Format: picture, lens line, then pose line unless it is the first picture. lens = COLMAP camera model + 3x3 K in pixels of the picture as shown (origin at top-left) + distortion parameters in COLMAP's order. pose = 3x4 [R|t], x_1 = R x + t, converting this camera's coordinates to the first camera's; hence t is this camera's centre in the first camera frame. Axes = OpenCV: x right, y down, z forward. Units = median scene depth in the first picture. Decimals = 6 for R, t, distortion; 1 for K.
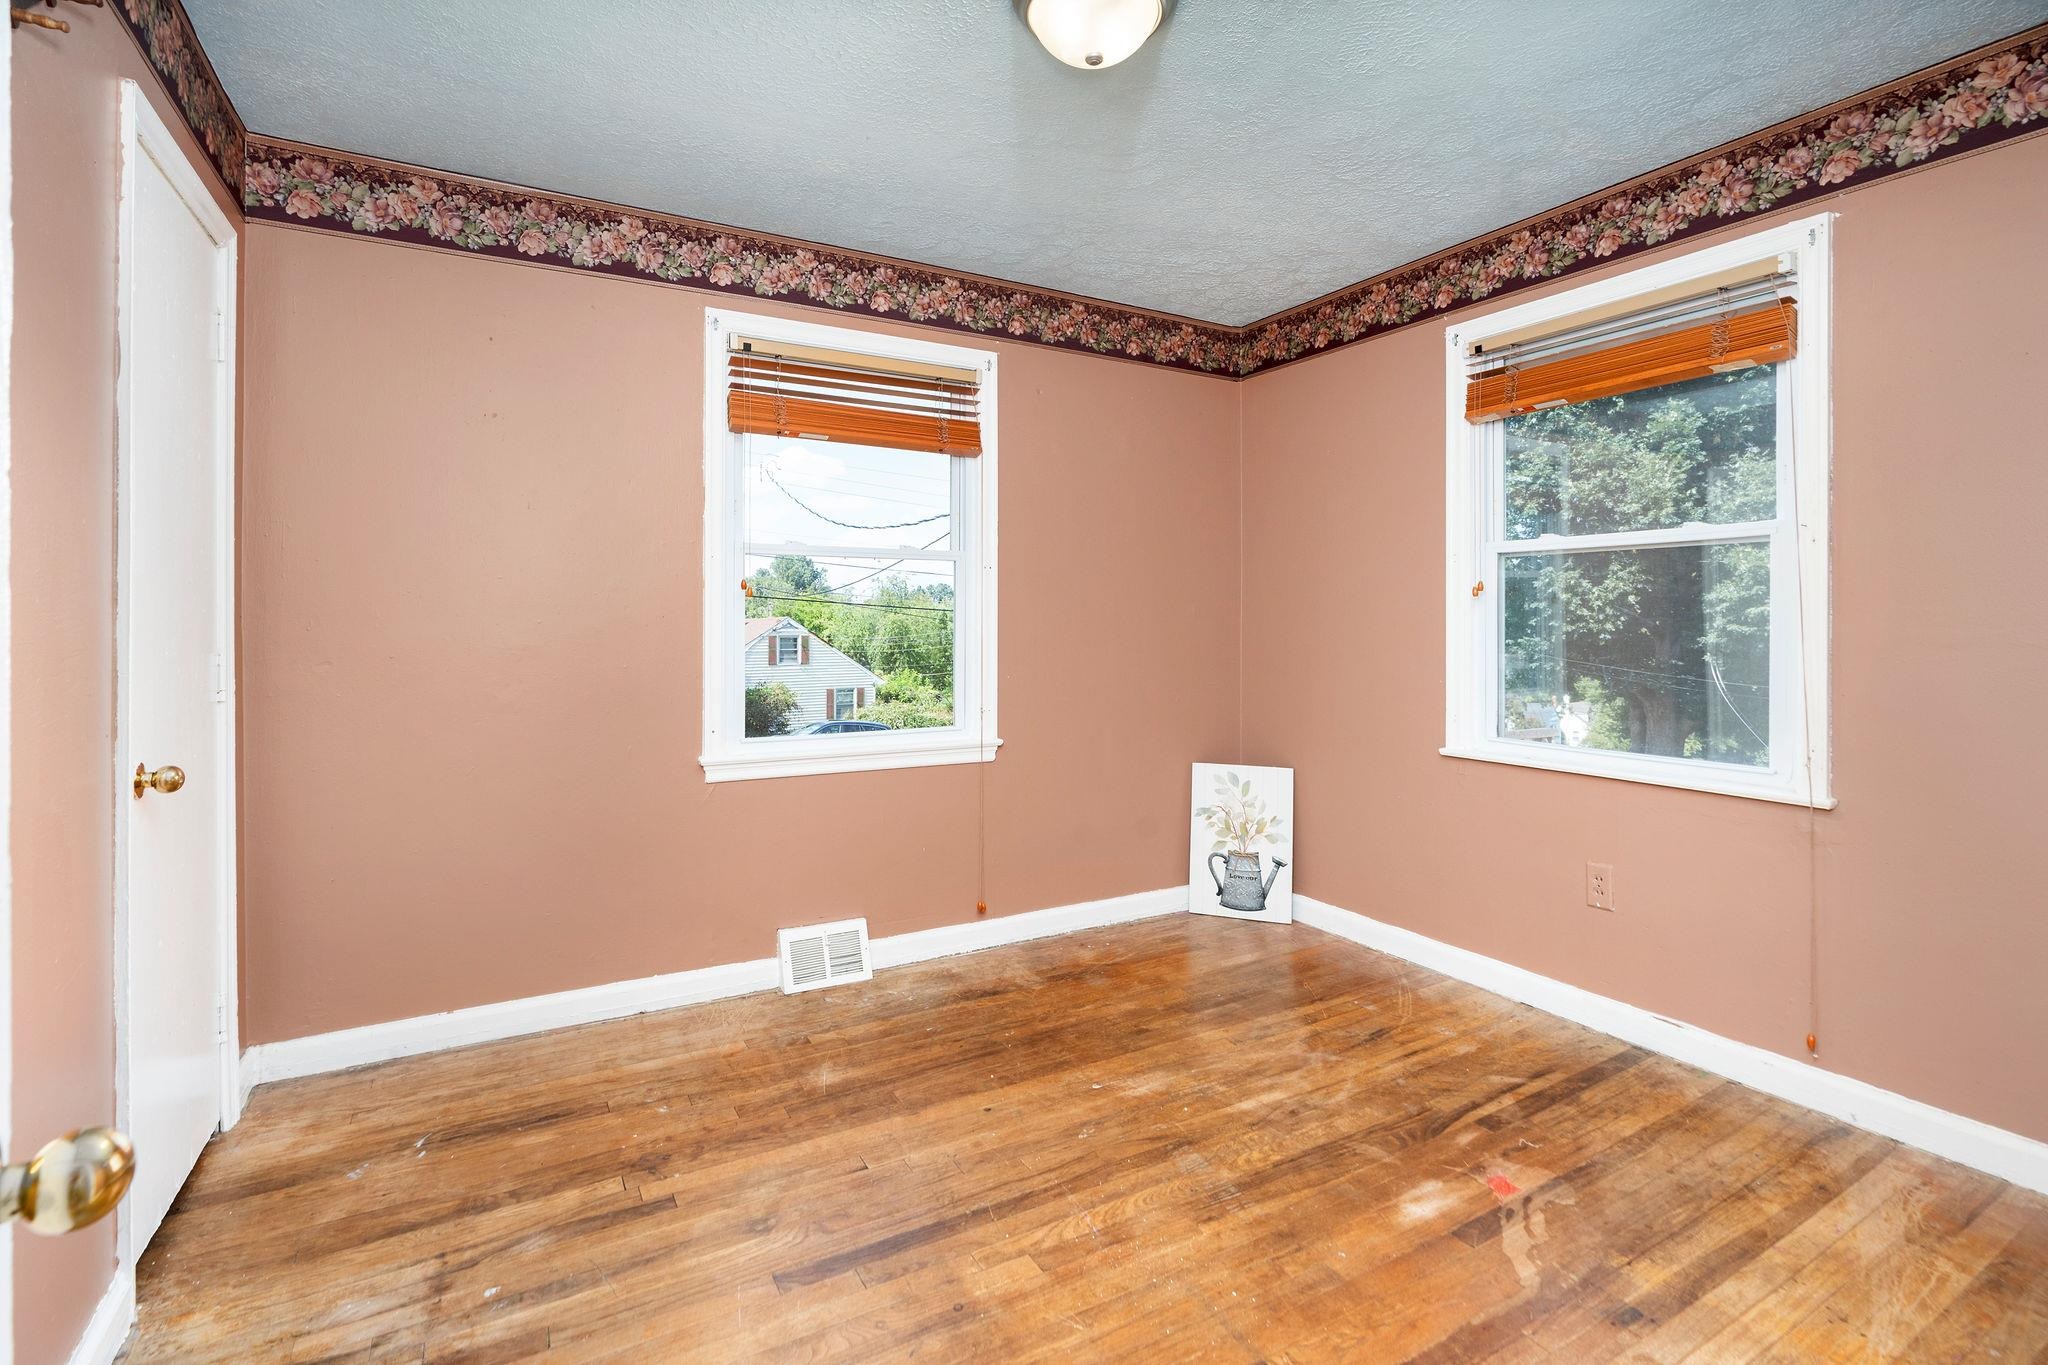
lens RADIAL K [[933.5, 0, 1013.5], [0, 933.5, 624.8], [0, 0, 1]] dist [-0.001906, 0.000319]
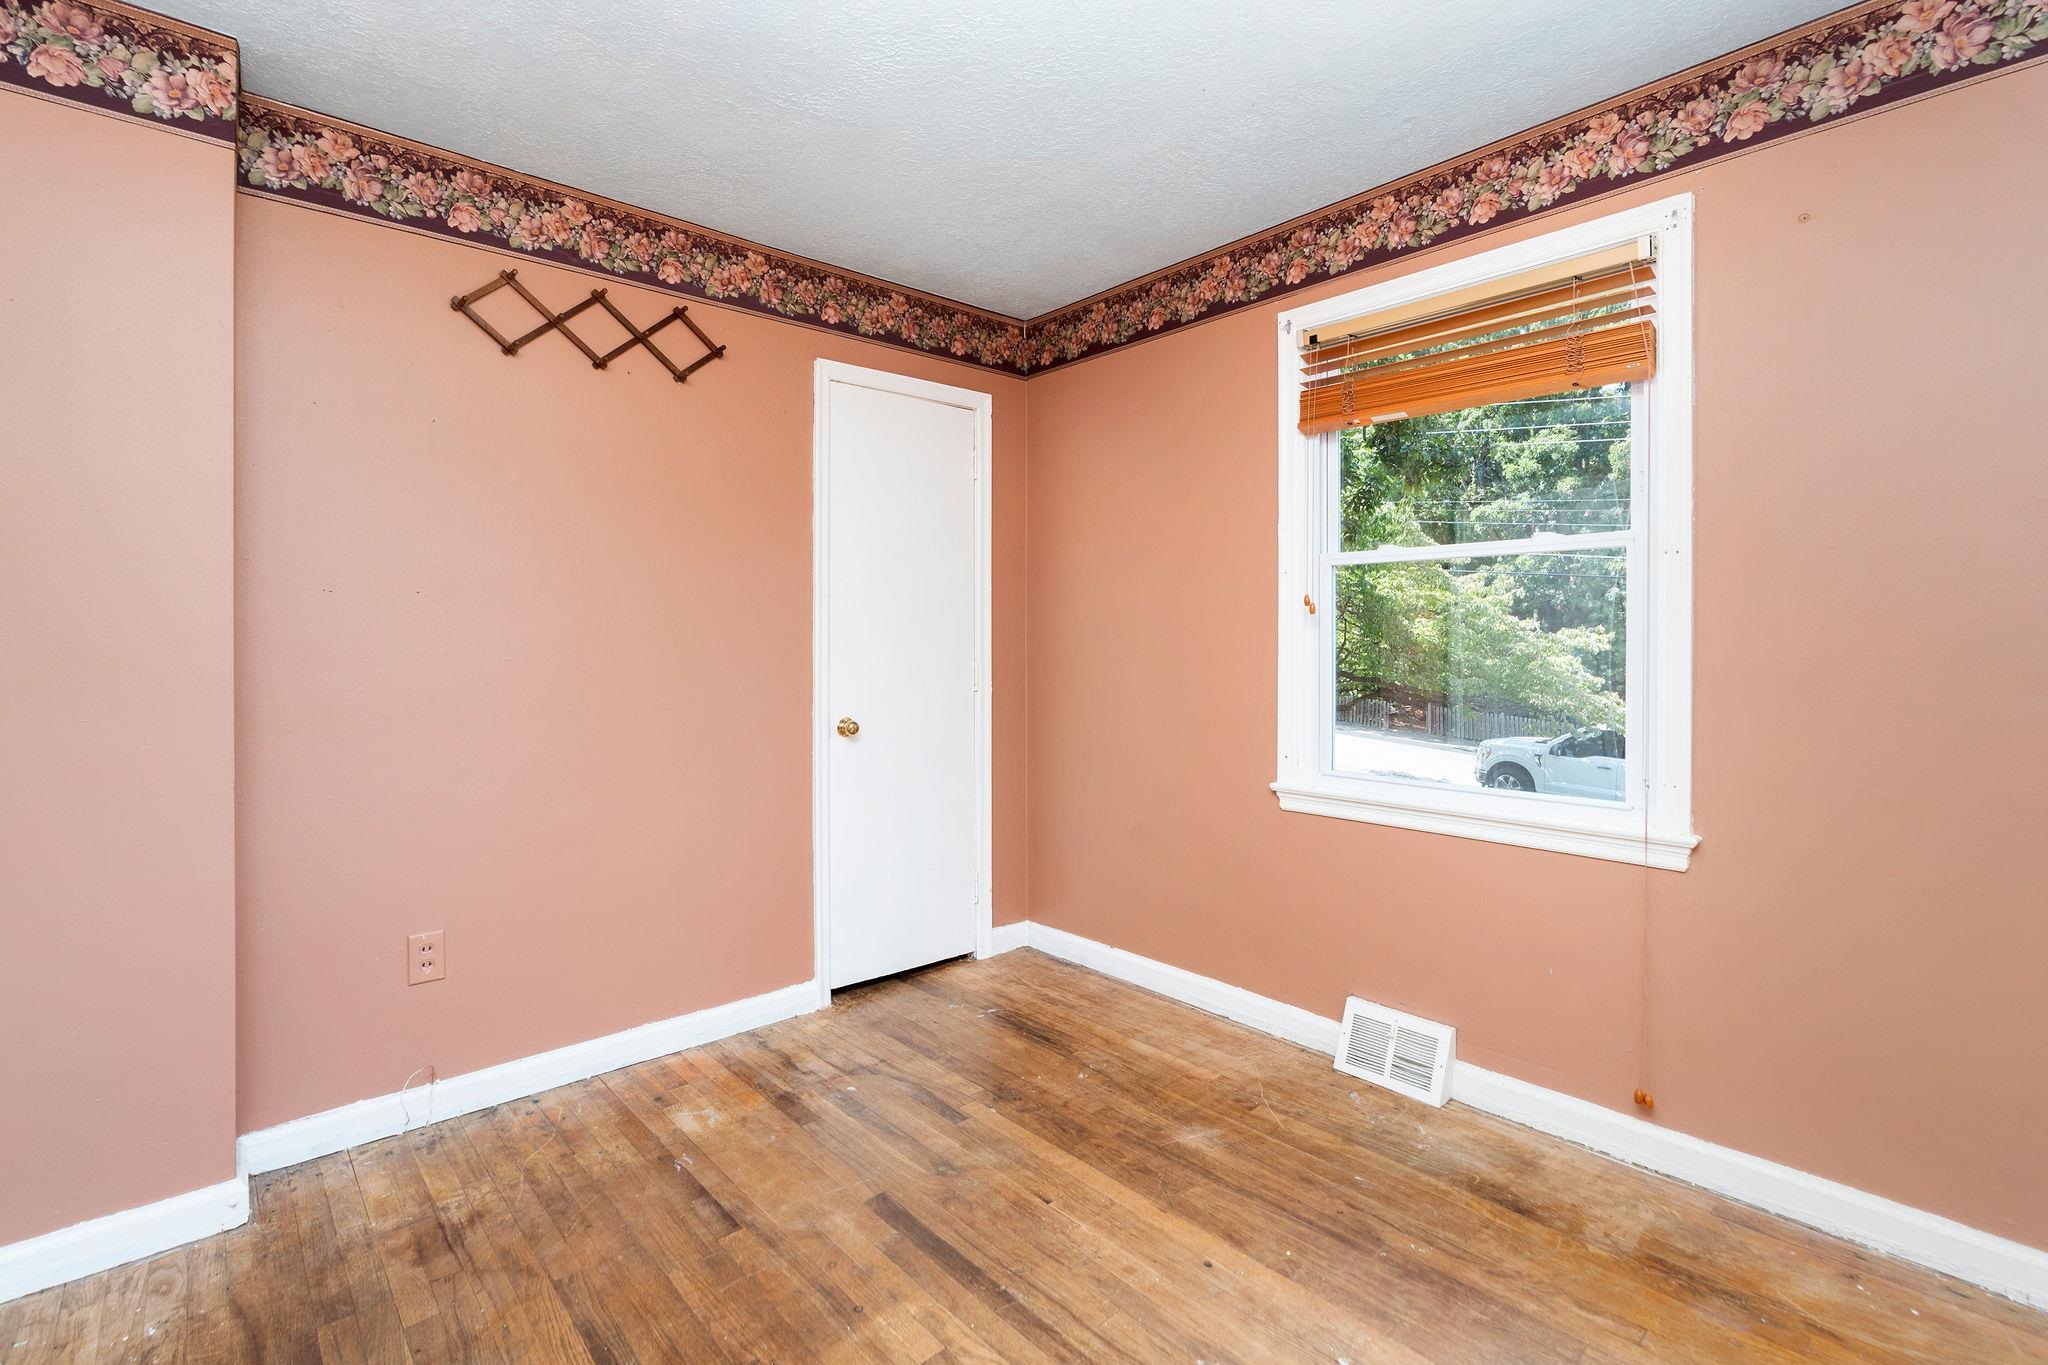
lens RADIAL K [[933.5, 0, 1019.9], [0, 933.5, 641.1], [0, 0, 1]] dist [-0.001906, 0.000319]
pose [[0.228783, -0.001287, -0.973477, 0.608665], [-0.001399, 0.999998, -0.001651, -0.001458], [0.973476, 0.001740, 0.228781, 0.580868]]
